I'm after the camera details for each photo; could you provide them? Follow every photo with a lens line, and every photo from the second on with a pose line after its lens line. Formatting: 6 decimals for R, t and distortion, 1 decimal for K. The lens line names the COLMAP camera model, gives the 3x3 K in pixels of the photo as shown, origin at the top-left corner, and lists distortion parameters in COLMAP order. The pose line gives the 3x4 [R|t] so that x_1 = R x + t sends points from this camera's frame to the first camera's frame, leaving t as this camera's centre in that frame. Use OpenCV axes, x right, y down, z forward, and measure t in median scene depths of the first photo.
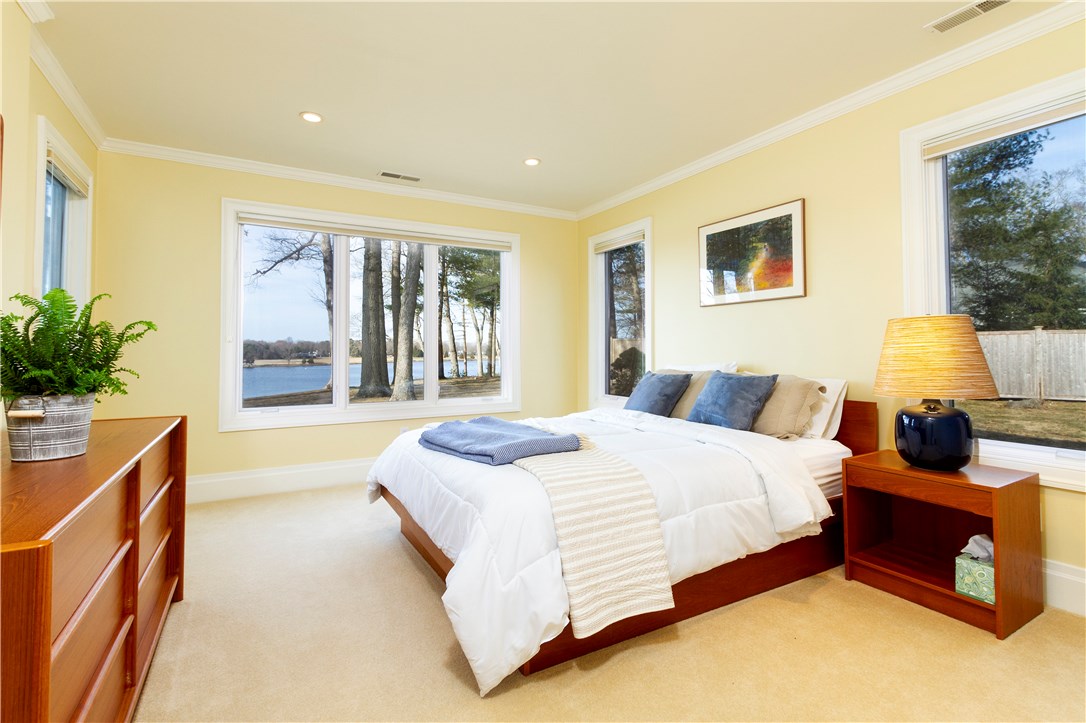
lens RADIAL K [[510.6, 0, 542.2], [0, 510.6, 334.7], [0, 0, 1]] dist [0.040929, 0.000057]
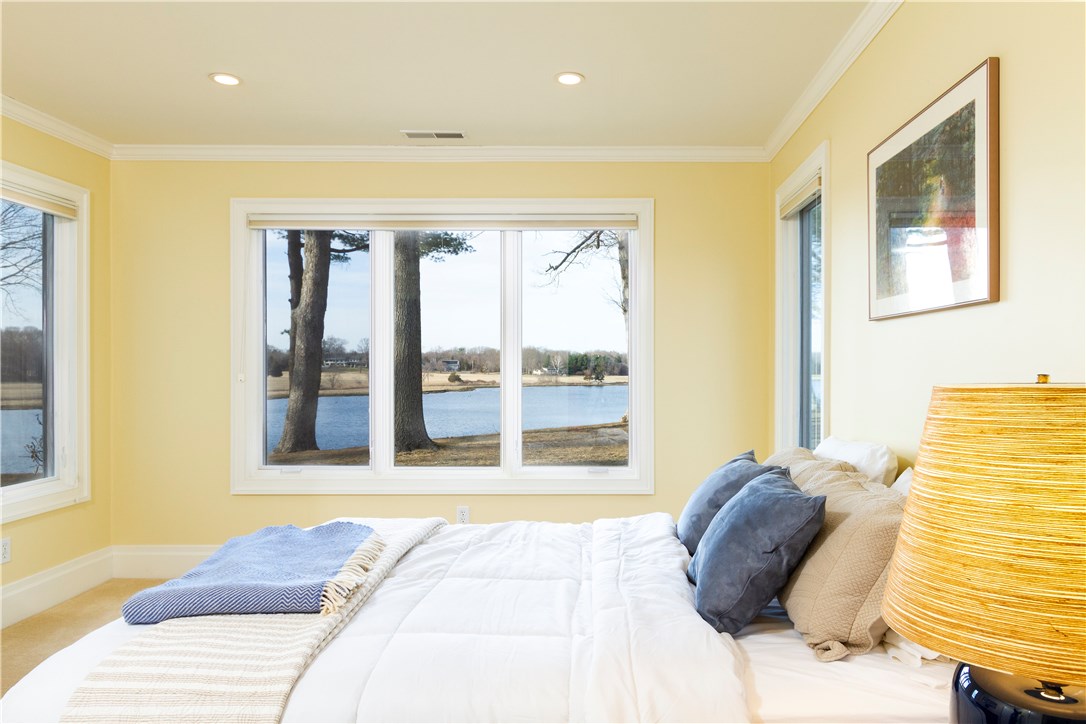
lens RADIAL K [[746.0, 0, 543.0], [0, 746.0, 362.0], [0, 0, 1]] dist [0.048204, 0.000273]
pose [[0.873194, -0.001342, -0.487371, 0.396939], [0.012400, 0.999734, 0.019464, -0.034555], [0.487215, -0.023039, 0.872978, 0.248087]]
